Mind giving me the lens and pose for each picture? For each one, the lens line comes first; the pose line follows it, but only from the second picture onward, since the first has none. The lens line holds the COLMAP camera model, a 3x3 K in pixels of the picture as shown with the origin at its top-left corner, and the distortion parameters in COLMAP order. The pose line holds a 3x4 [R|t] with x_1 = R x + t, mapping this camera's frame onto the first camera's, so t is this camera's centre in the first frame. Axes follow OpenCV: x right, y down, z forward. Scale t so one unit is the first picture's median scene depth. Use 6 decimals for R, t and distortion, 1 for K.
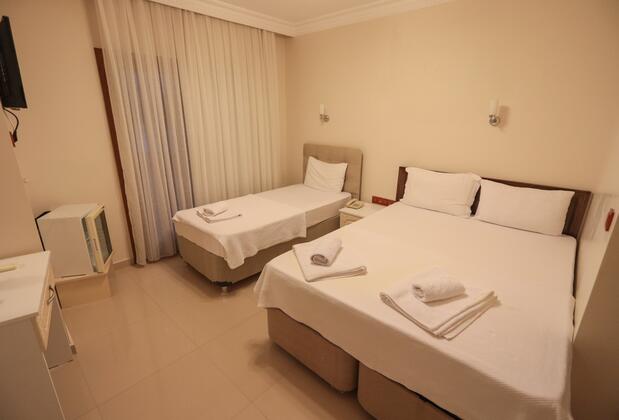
lens RADIAL K [[281.9, 0, 309.5], [0, 281.9, 210.0], [0, 0, 1]] dist [0.000524, 0.000131]
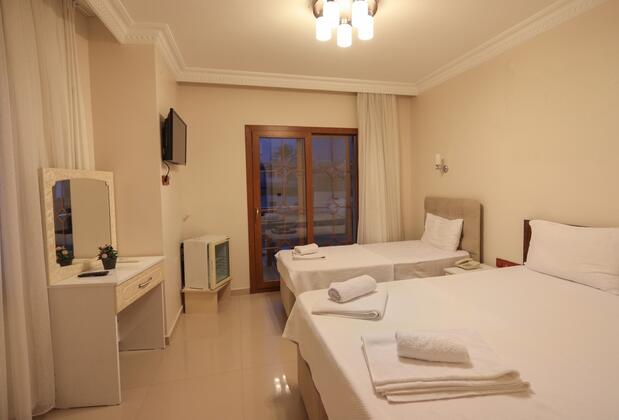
lens RADIAL K [[285.8, 0, 309.5], [0, 285.8, 210.0], [0, 0, 1]] dist [0.000040, -0.000017]
pose [[0.865945, 0.023549, -0.499585, 0.193086], [-0.129077, 0.975574, -0.177747, 0.034871], [0.483196, 0.218404, 0.847833, 0.038820]]
